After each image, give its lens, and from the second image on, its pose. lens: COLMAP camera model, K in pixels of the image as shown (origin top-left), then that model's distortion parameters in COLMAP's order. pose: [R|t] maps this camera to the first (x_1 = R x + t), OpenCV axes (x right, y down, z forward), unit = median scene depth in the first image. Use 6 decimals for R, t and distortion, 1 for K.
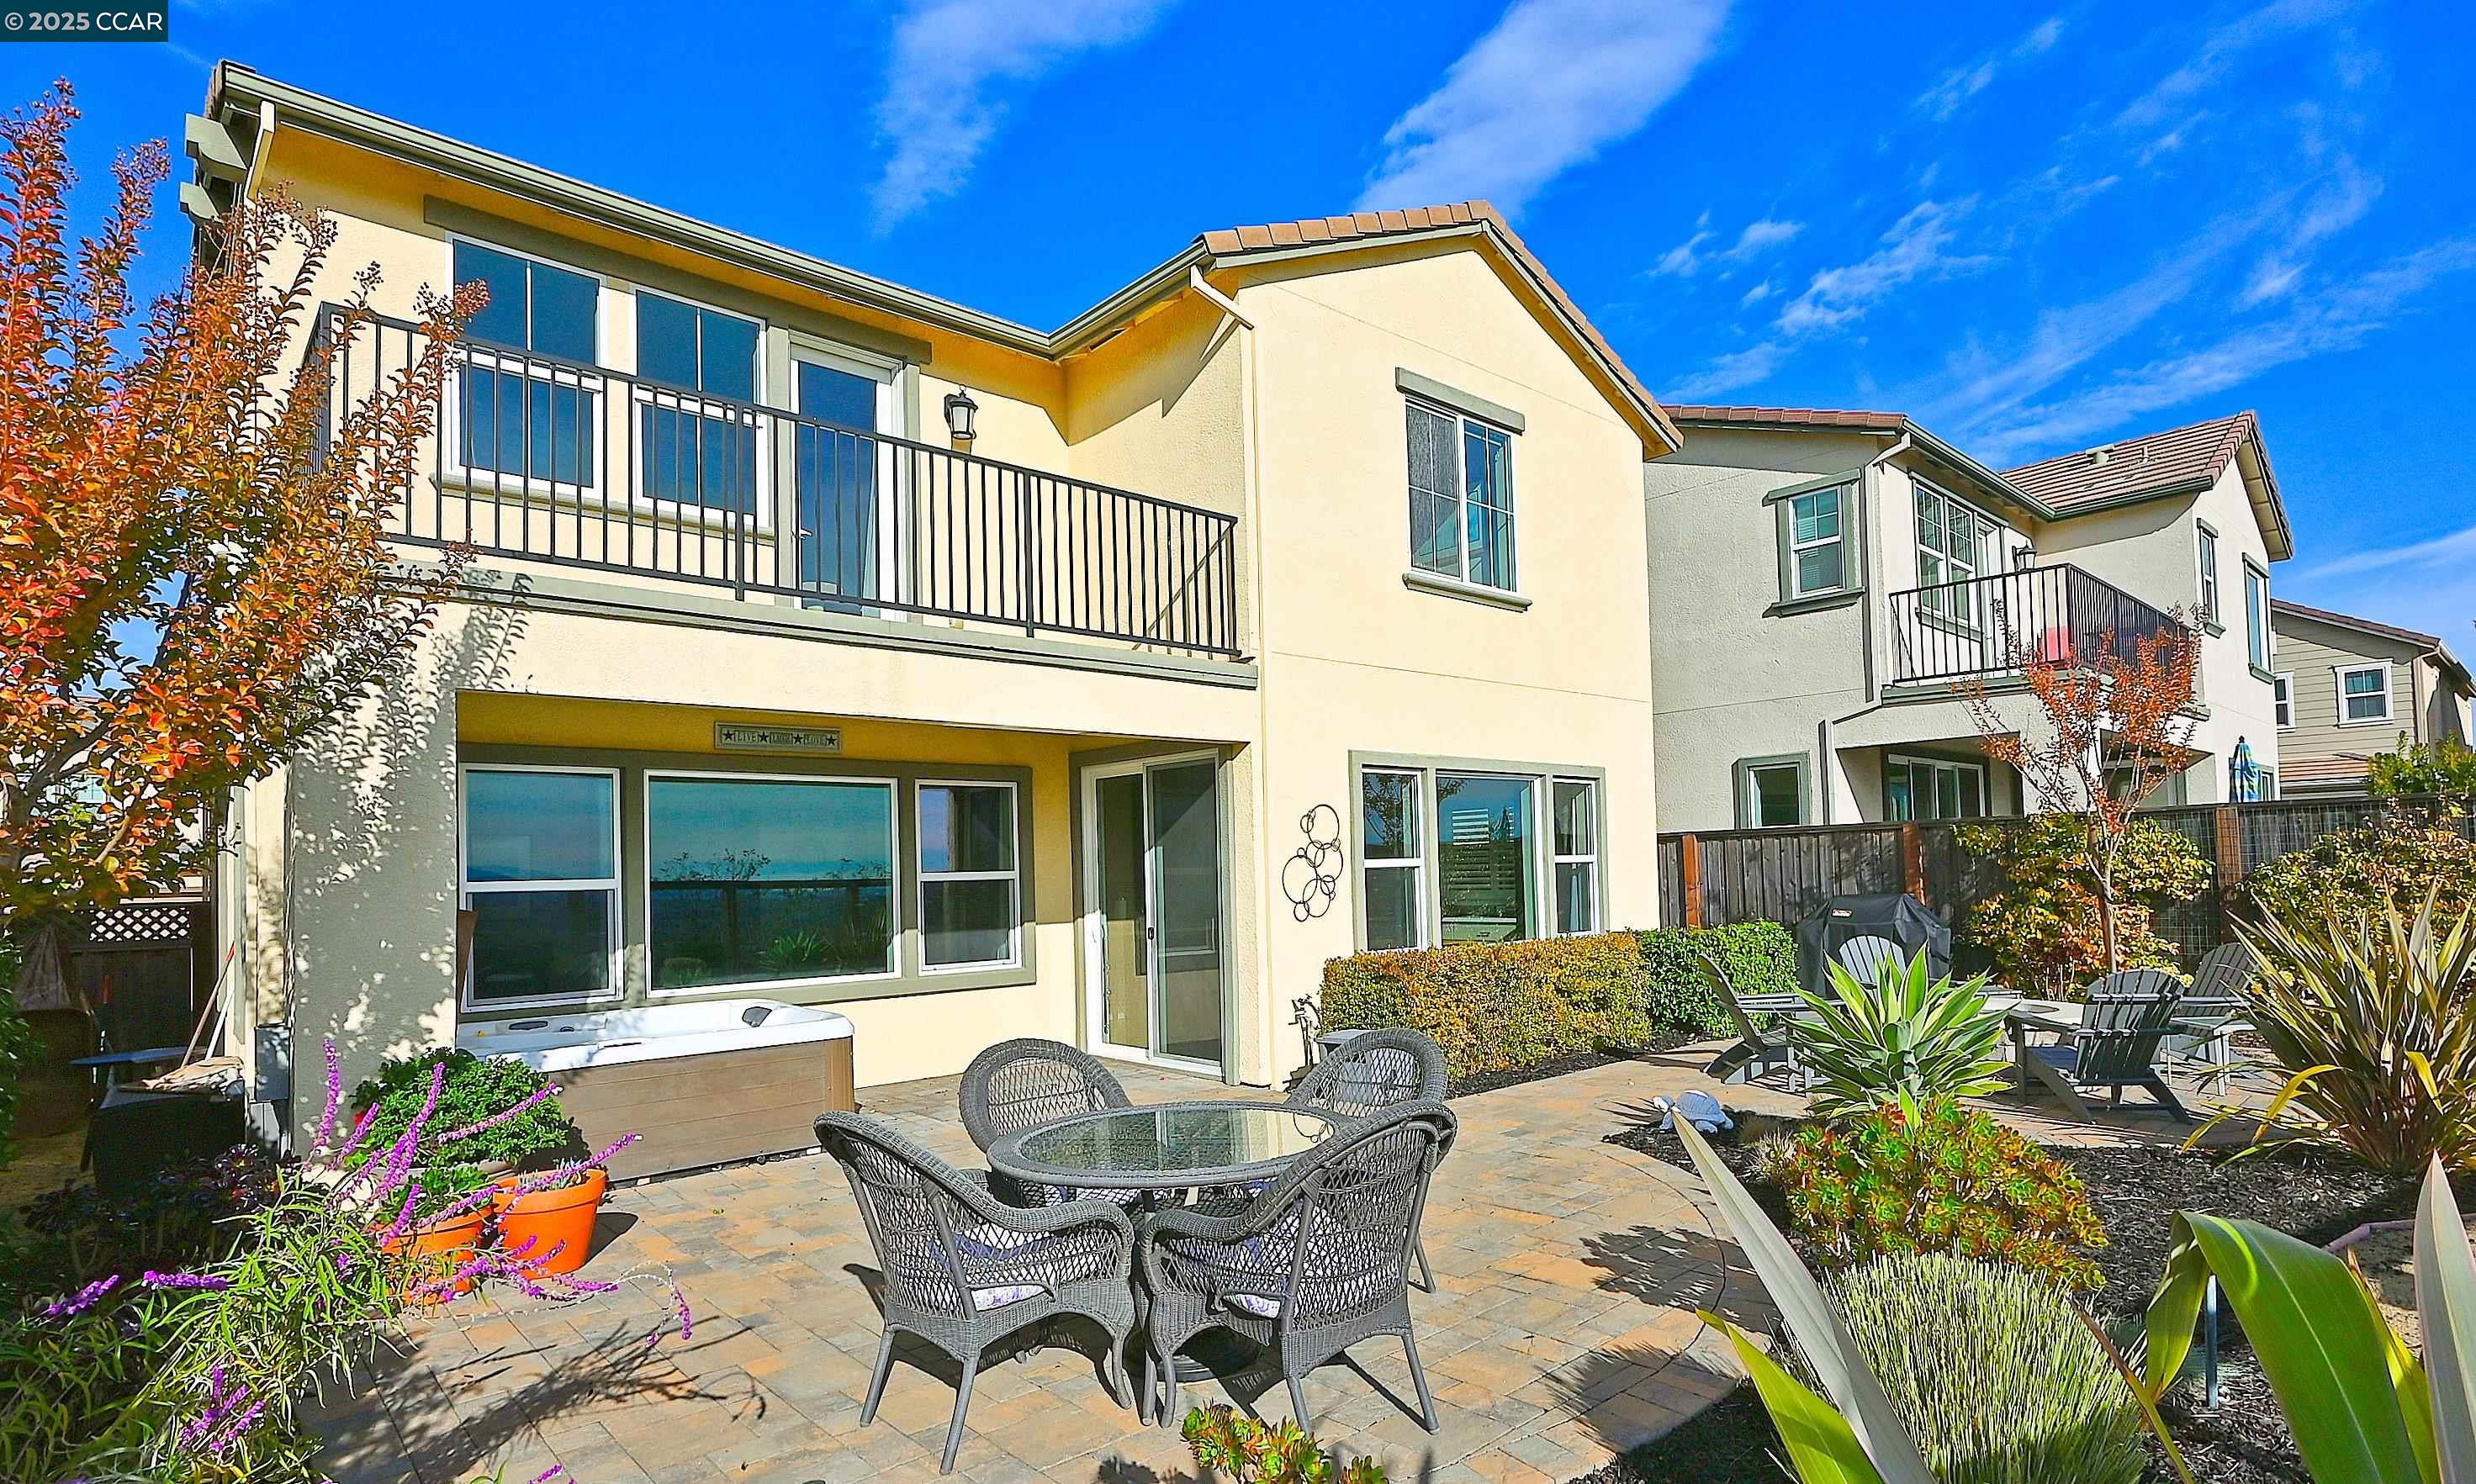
lens RADIAL K [[1225.6, 0, 1243.3], [0, 1225.6, 824.4], [0, 0, 1]] dist [-0.001325, 0.000038]
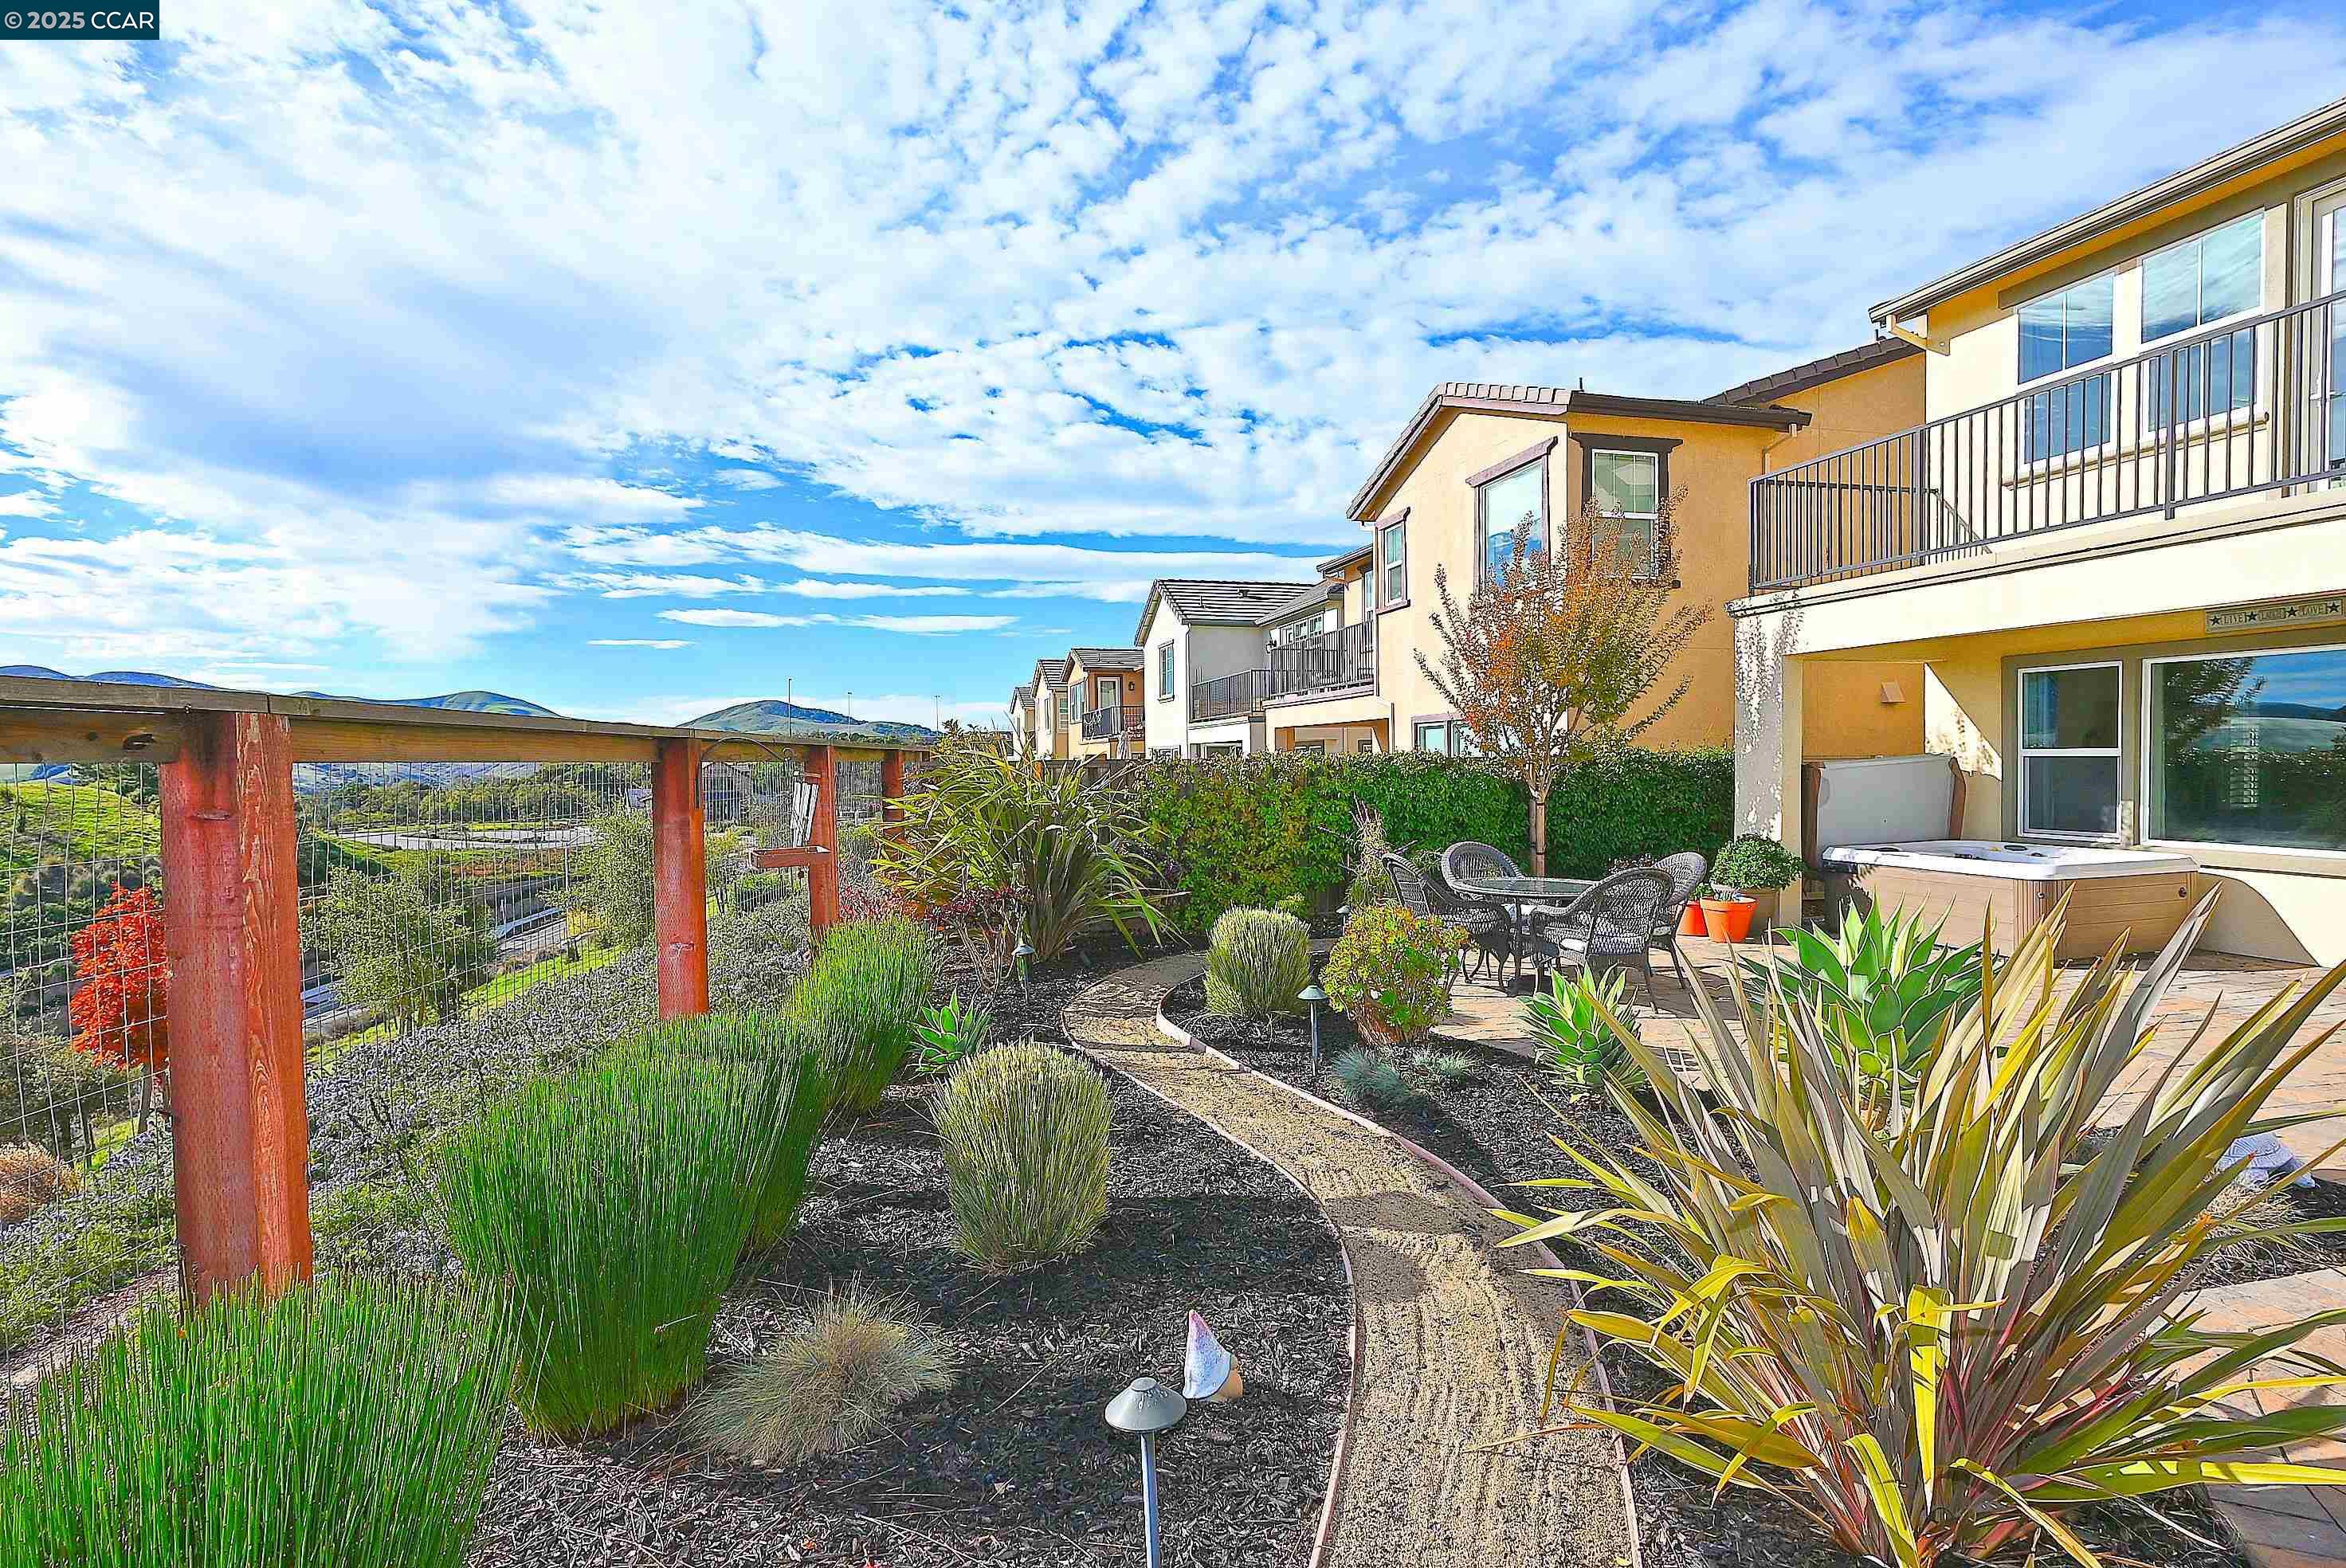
lens RADIAL K [[1151.6, 0, 1165.6], [0, 1151.6, 784.0], [0, 0, 1]] dist [-0.009083, 0.000081]
pose [[-0.469290, 0.052449, -0.881485, 0.694134], [0.060451, 0.997801, 0.027187, -0.007394], [0.880973, -0.040528, -0.471428, 0.470409]]
